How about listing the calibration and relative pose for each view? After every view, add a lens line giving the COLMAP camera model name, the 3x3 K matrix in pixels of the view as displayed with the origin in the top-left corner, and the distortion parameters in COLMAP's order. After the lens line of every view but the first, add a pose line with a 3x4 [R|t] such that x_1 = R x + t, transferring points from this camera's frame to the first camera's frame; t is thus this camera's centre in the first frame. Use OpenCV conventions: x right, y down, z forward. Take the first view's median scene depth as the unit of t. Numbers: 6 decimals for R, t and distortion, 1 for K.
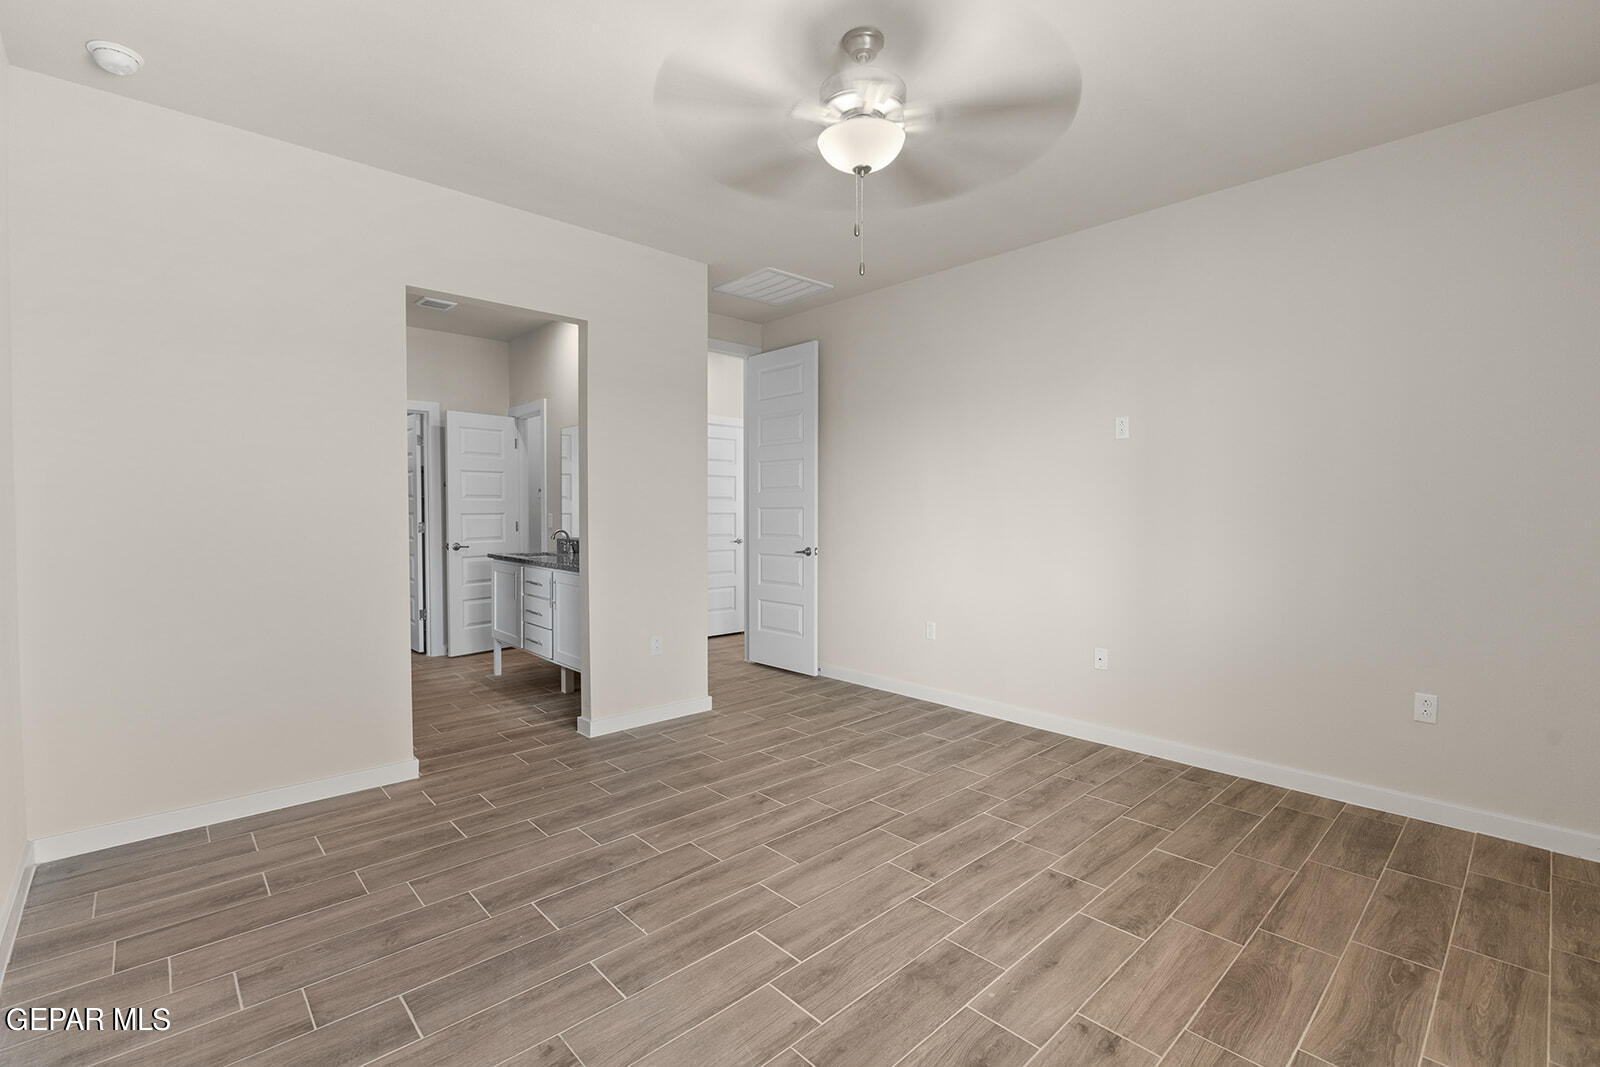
lens RADIAL K [[710.2, 0, 800.8], [0, 710.2, 524.1], [0, 0, 1]] dist [-0.012331, 0.000346]
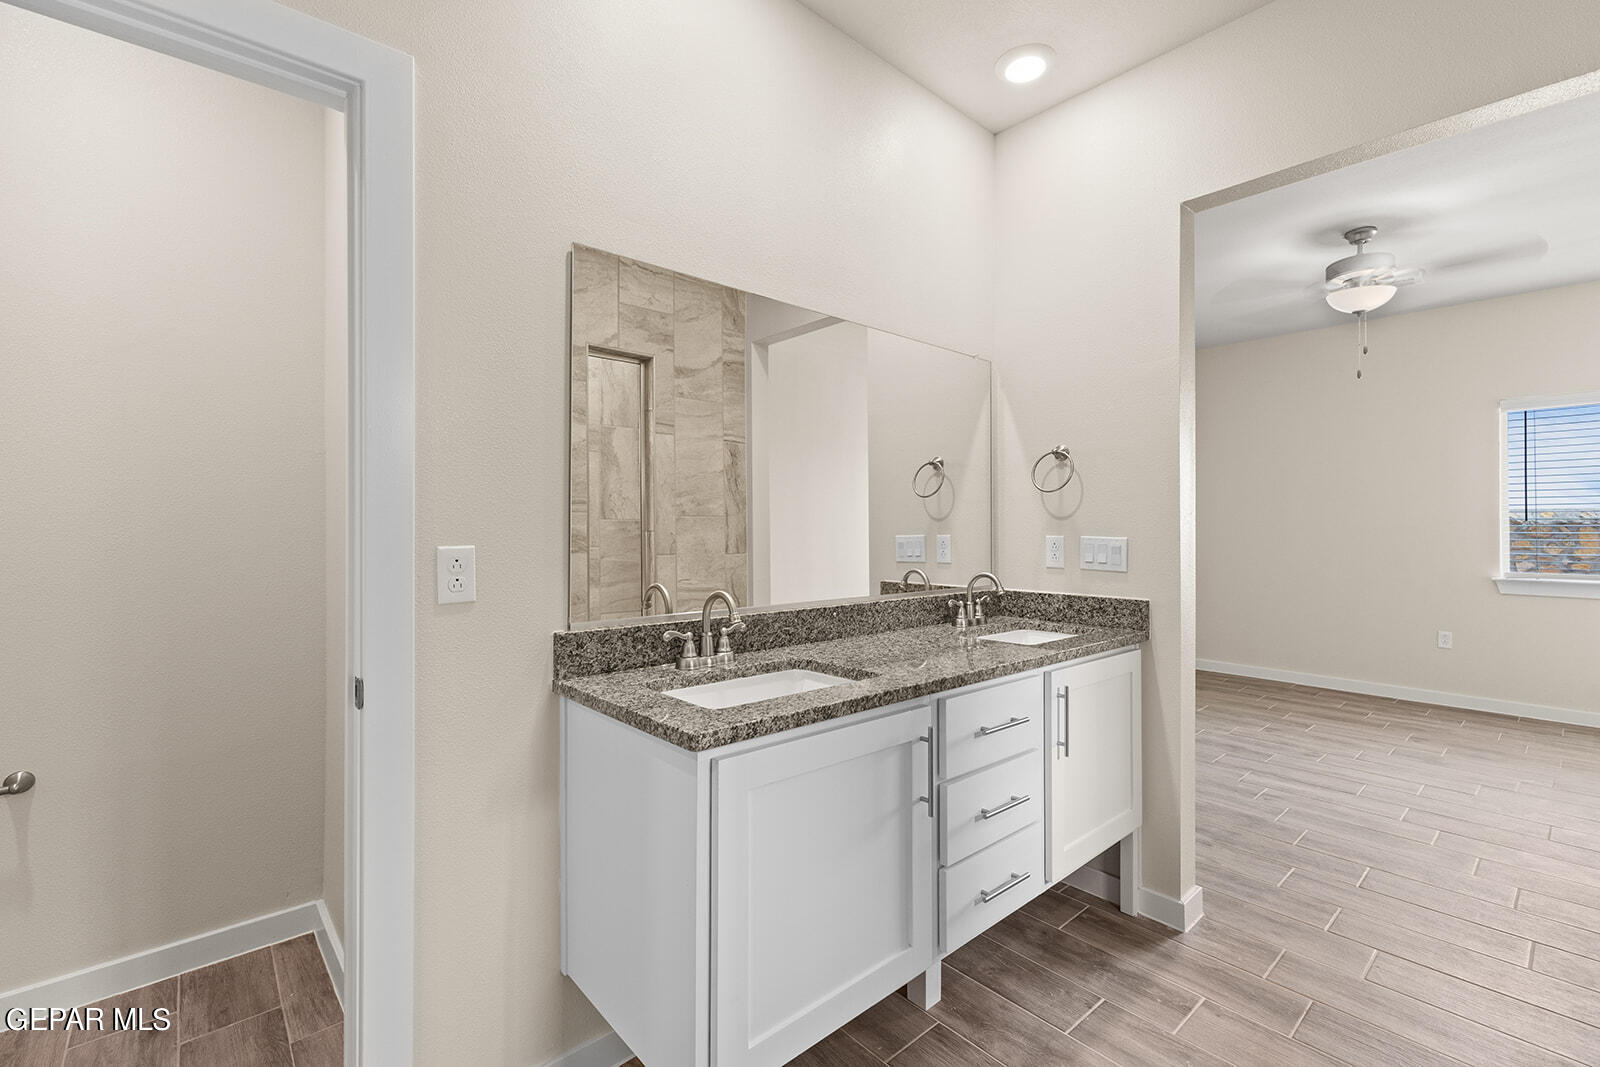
lens RADIAL K [[690.5, 0, 802.2], [0, 690.5, 525.5], [0, 0, 1]] dist [0.011484, -0.005113]
pose [[0.029440, 0.001740, 0.999565, -1.277999], [0.024927, 0.999686, -0.002475, -0.041360], [-0.999256, 0.024989, 0.029387, 1.888029]]
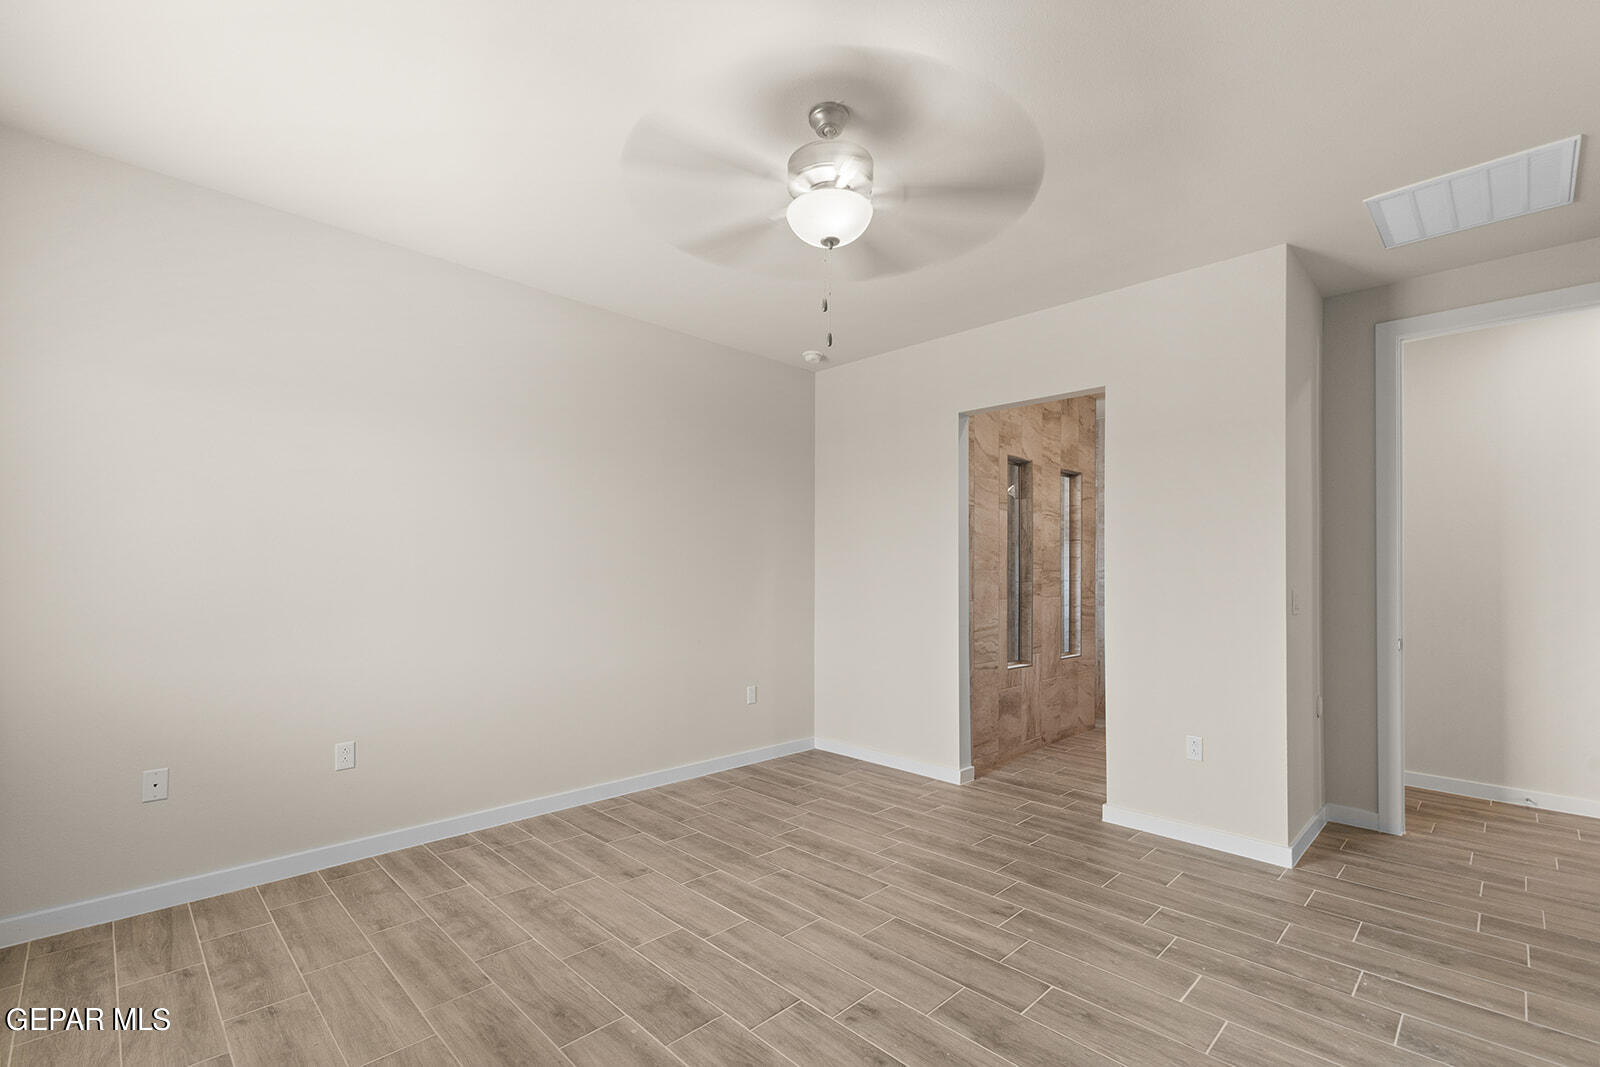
lens RADIAL K [[705.0, 0, 811.2], [0, 705.0, 570.6], [0, 0, 1]] dist [0.018247, -0.008377]
pose [[0.042891, -0.006172, -0.999061, 0.917575], [-0.027339, 0.999599, -0.007349, -0.022930], [0.998706, 0.027628, 0.042705, 0.808226]]
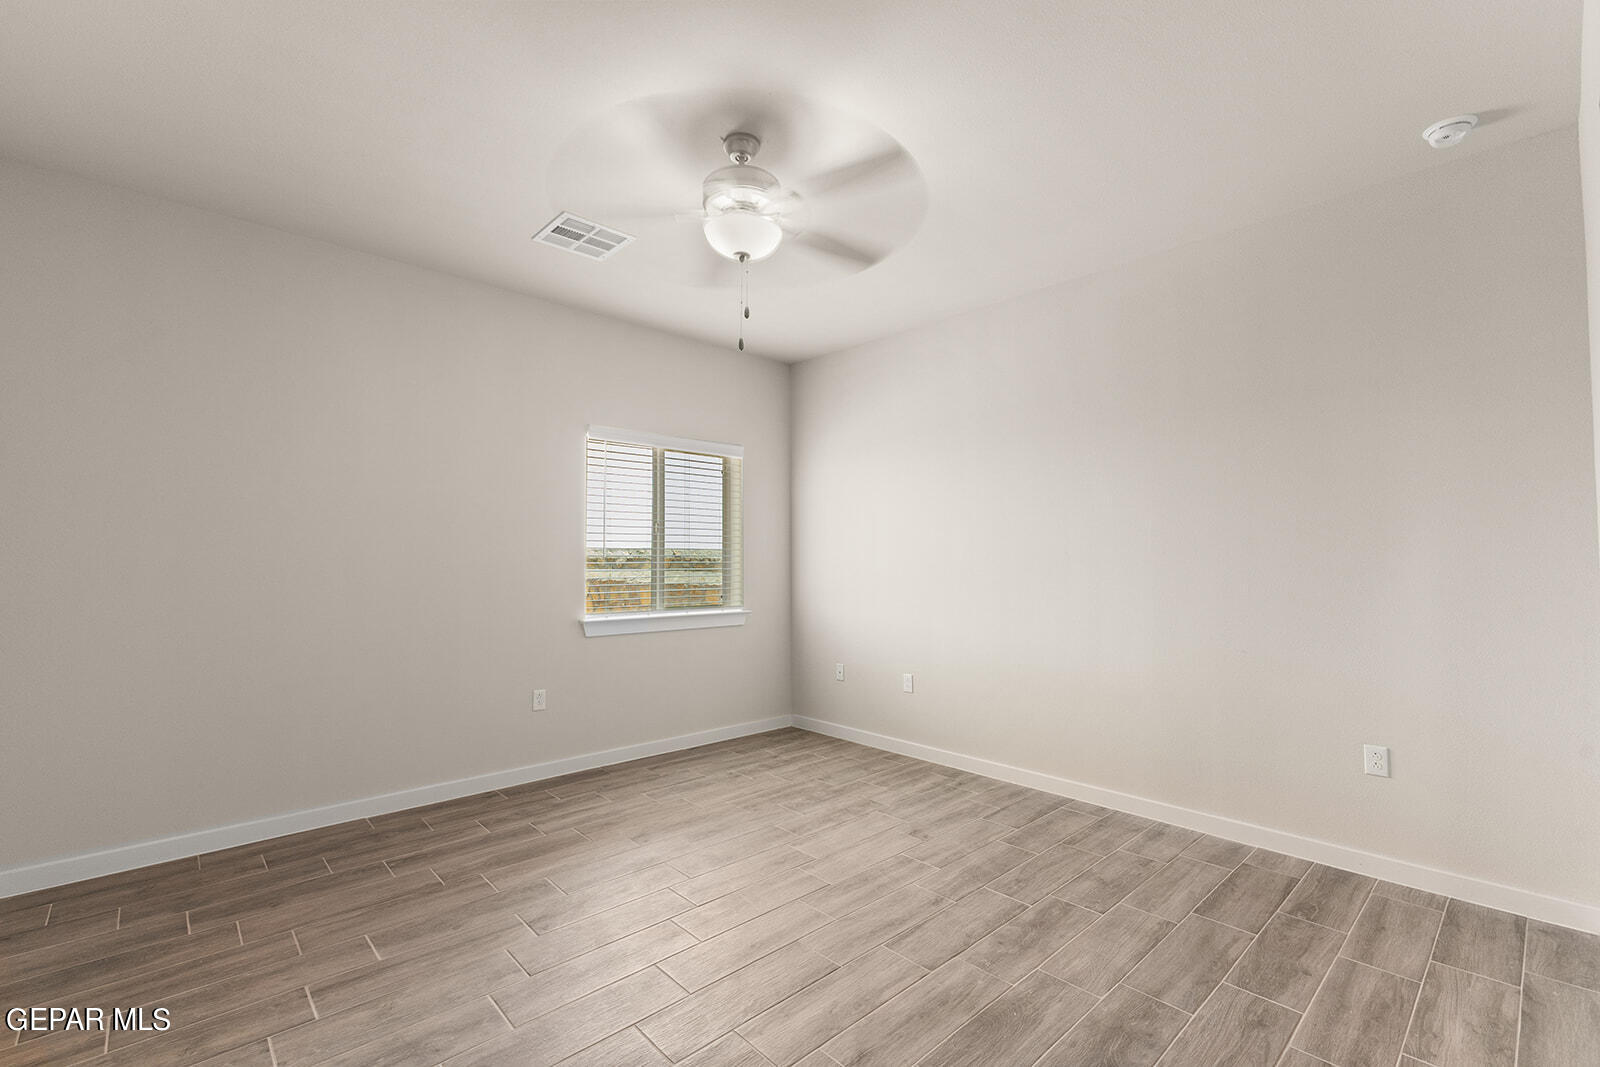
lens RADIAL K [[690.5, 0, 802.2], [0, 690.5, 525.5], [0, 0, 1]] dist [0.011484, -0.005113]
pose [[-1.000000, -0.000392, 0.000335, -0.007497], [-0.000403, 0.999452, -0.033103, -0.035670], [-0.000322, -0.033103, -0.999452, 1.789126]]
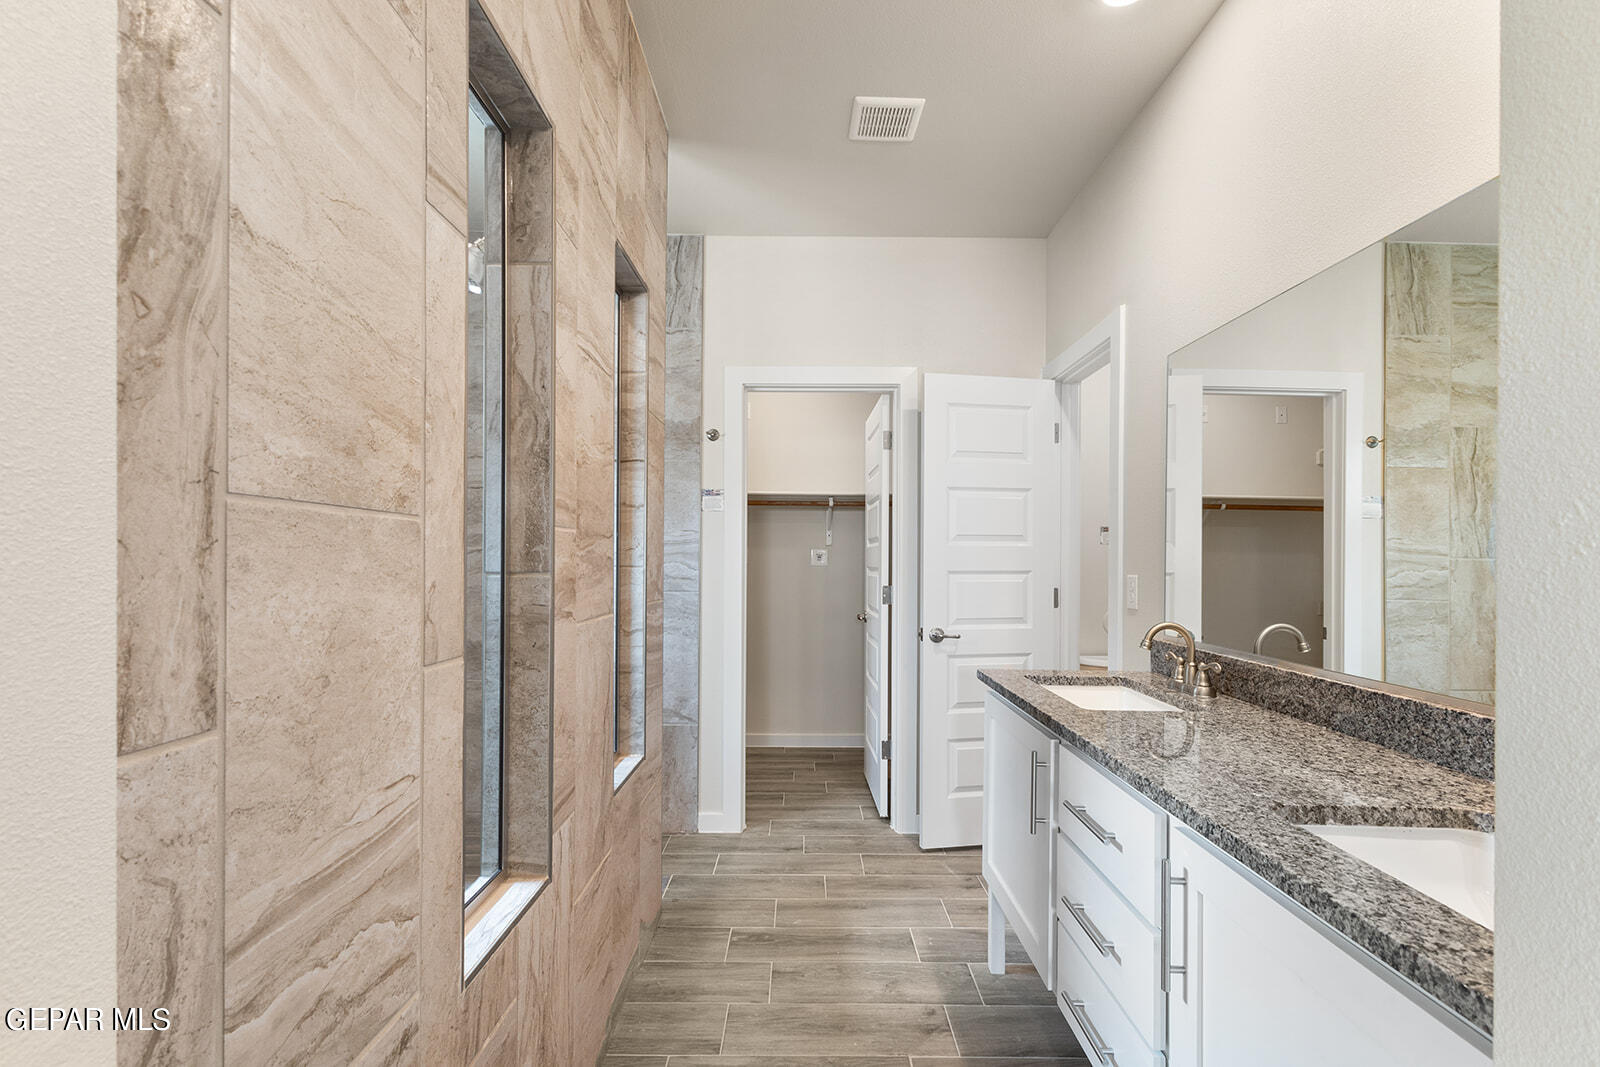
lens RADIAL K [[694.8, 0, 801.7], [0, 694.8, 559.5], [0, 0, 1]] dist [0.000927, 0.000020]
pose [[0.730529, 0.006578, -0.682850, -0.469713], [-0.024486, 0.999563, -0.016567, -0.028144], [0.682442, 0.028823, 0.730371, 1.234724]]
